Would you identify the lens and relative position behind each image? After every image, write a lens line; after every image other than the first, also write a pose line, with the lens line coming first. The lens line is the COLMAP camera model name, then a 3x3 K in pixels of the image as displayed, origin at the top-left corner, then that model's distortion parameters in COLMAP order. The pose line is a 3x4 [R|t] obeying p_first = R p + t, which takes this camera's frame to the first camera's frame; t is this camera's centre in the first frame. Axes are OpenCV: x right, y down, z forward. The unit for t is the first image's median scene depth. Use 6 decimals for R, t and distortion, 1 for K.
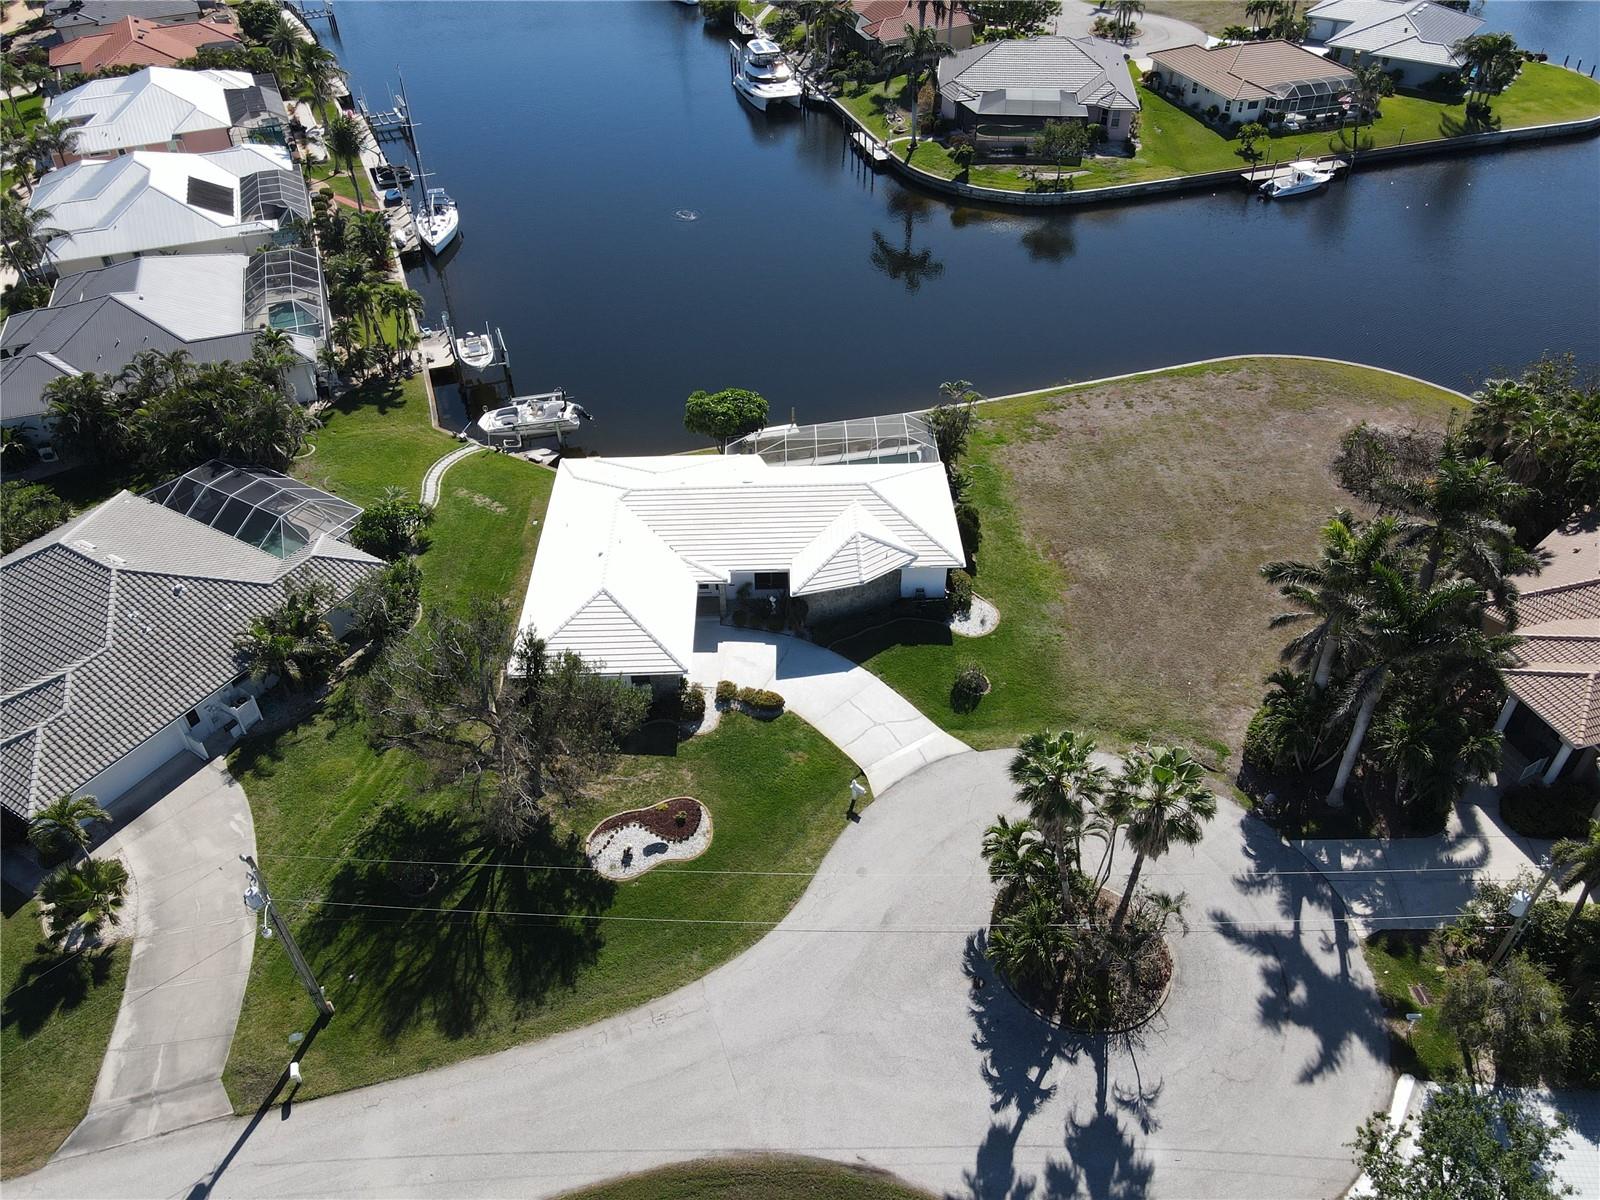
lens RADIAL K [[1124.5, 0, 800.3], [0, 1124.5, 599.6], [0, 0, 1]] dist [0.005312, 0.003713]
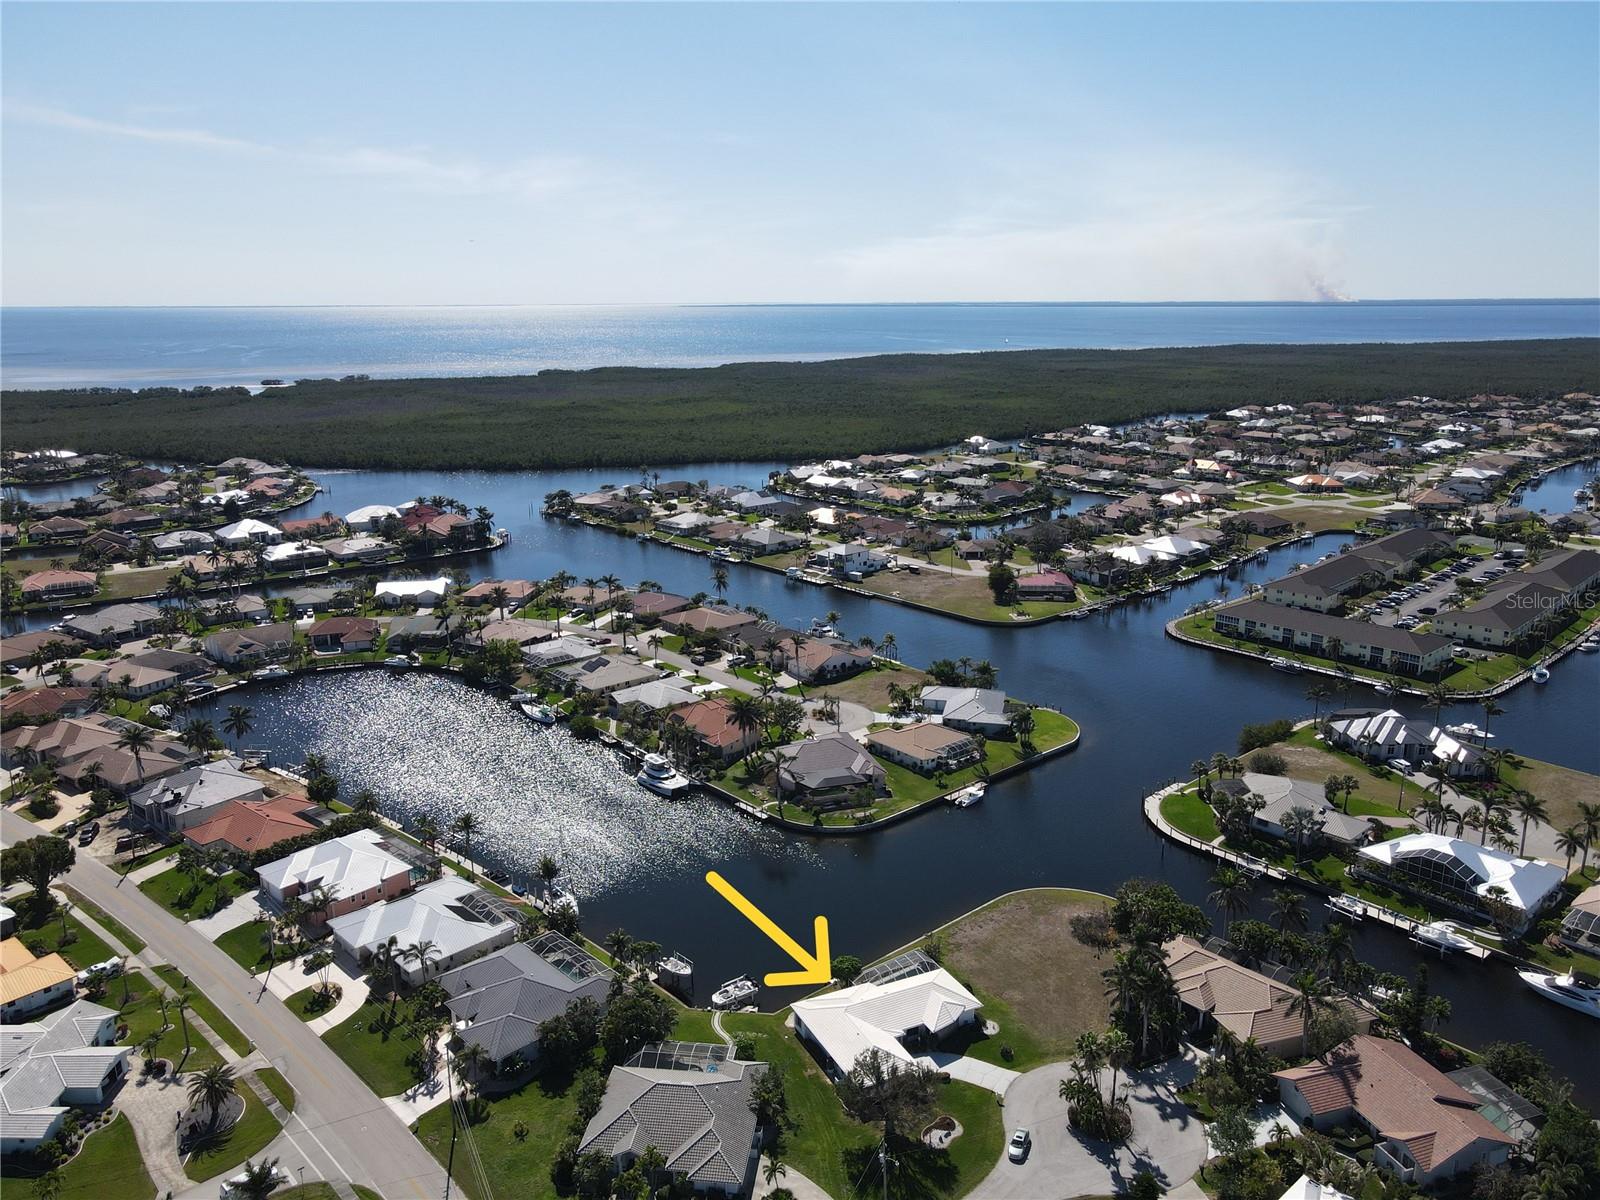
lens RADIAL K [[1124.5, 0, 800.0], [0, 1124.5, 600.3], [0, 0, 1]] dist [0.005312, 0.003713]
pose [[0.911889, -0.084382, 0.401670, -0.999372], [0.256979, 0.880459, -0.398440, 0.060507], [-0.320033, 0.466554, 0.824564, -1.165672]]
